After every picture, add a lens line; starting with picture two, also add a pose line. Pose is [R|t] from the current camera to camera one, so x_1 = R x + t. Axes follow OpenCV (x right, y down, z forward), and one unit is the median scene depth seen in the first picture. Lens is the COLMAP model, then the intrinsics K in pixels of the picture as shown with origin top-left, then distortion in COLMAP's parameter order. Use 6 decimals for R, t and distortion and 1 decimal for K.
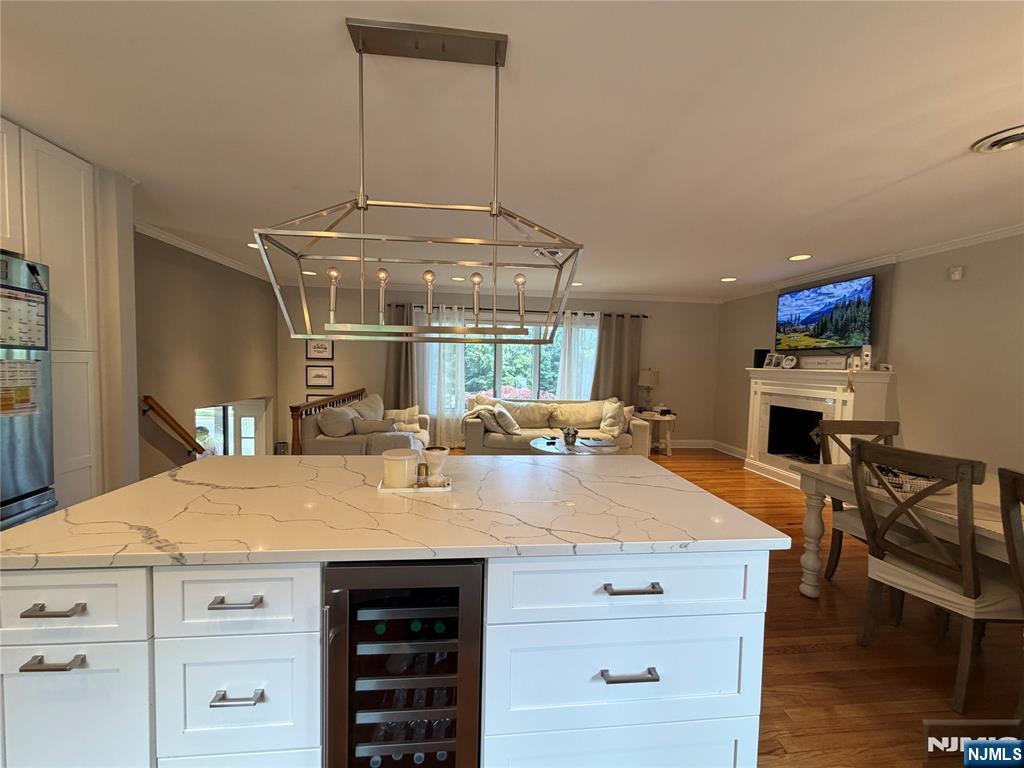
lens RADIAL K [[410.4, 0, 514.8], [0, 410.4, 383.8], [0, 0, 1]] dist [0.002401, -0.000516]
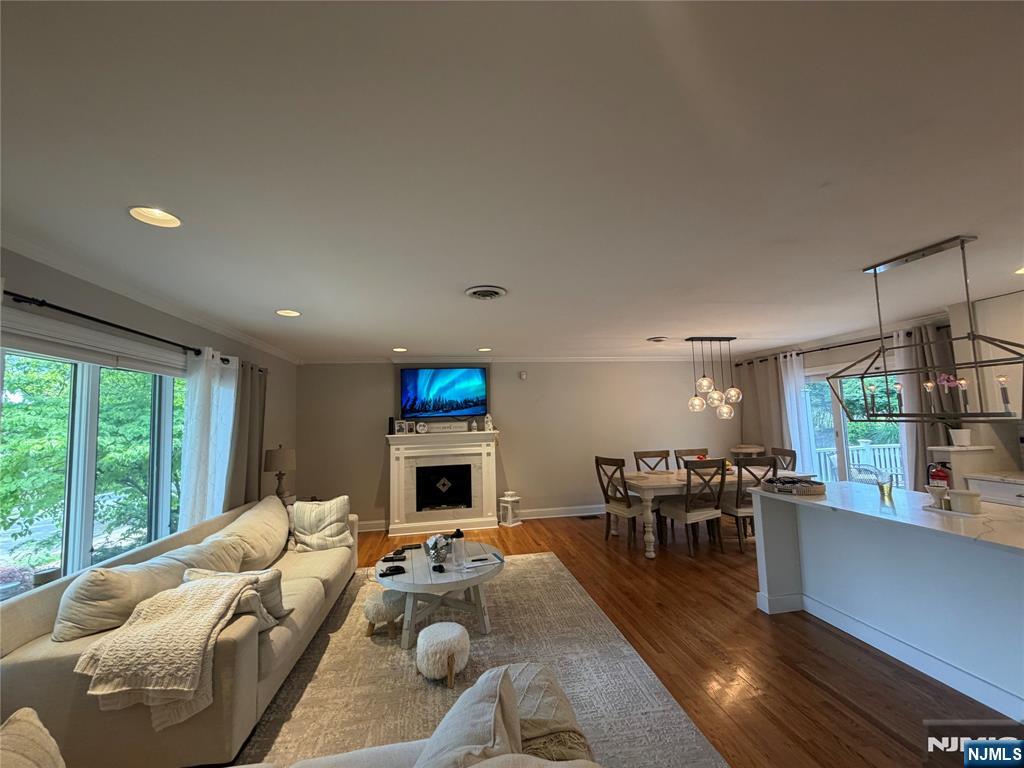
lens RADIAL K [[410.4, 0, 504.9], [0, 410.4, 383.4], [0, 0, 1]] dist [0.002401, -0.000516]
pose [[-0.060563, 0.066505, 0.995946, -0.494567], [0.082556, 0.994693, -0.061402, -0.082557], [-0.994744, 0.078502, -0.065732, 0.783331]]
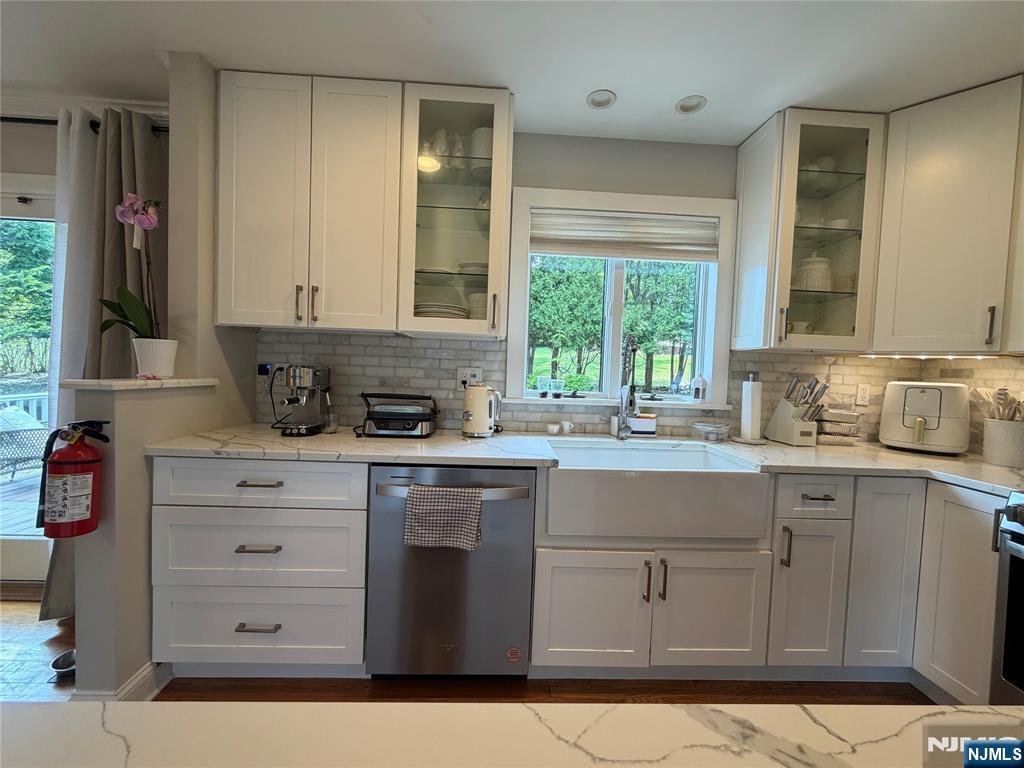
lens RADIAL K [[410.4, 0, 509.1], [0, 410.4, 383.0], [0, 0, 1]] dist [0.002401, -0.000516]
pose [[-0.996149, -0.063833, 0.060099, -0.113878], [-0.058375, 0.994358, 0.088568, 0.005643], [-0.065413, 0.084718, -0.994255, 0.255391]]
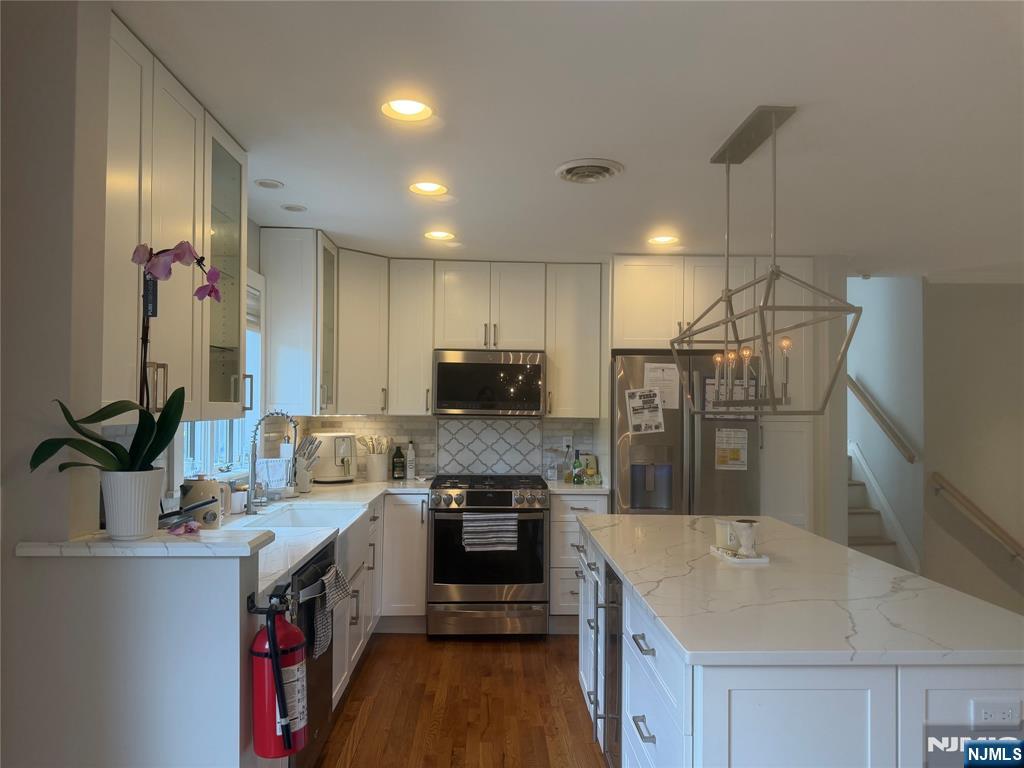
lens RADIAL K [[728.6, 0, 507.8], [0, 728.6, 390.0], [0, 0, 1]] dist [0.041328, -0.022071]
pose [[-0.076041, -0.046160, -0.996036, 0.459346], [-0.062345, 0.997193, -0.041454, -0.014034], [0.995154, 0.058946, -0.078705, 0.152539]]
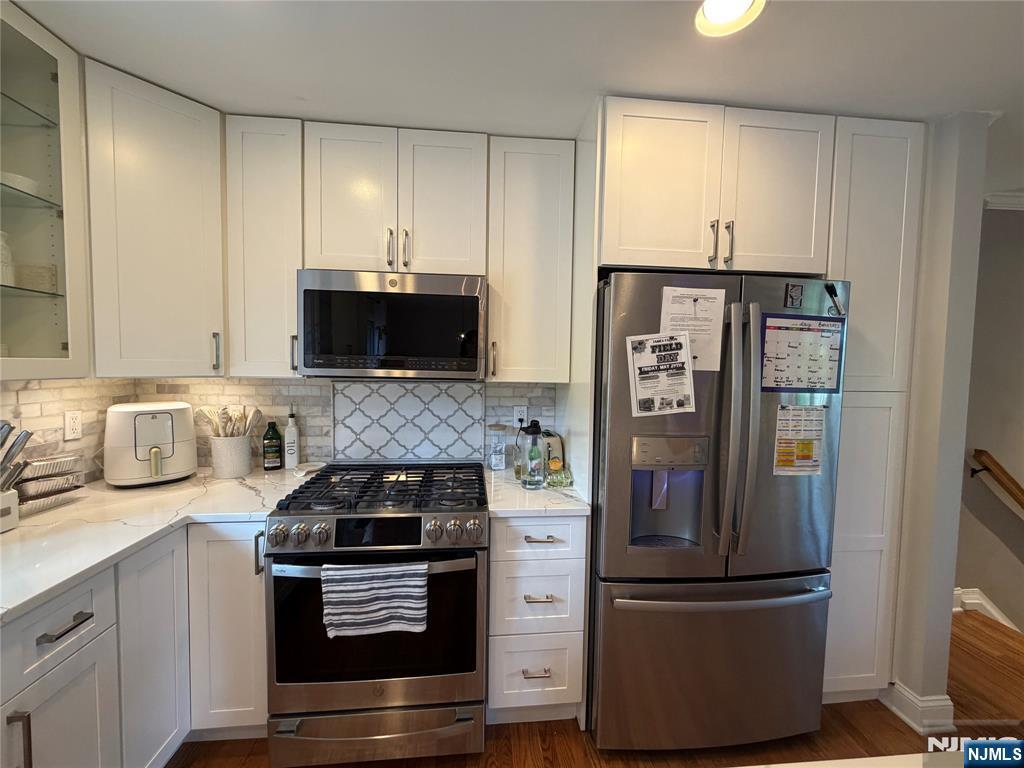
lens RADIAL K [[410.4, 0, 510.0], [0, 410.4, 384.3], [0, 0, 1]] dist [0.002401, -0.000516]
pose [[-0.015355, 0.027739, -0.999497, -0.139566], [-0.068093, 0.997265, 0.028723, -0.029783], [0.997561, 0.068499, -0.013424, 0.152946]]
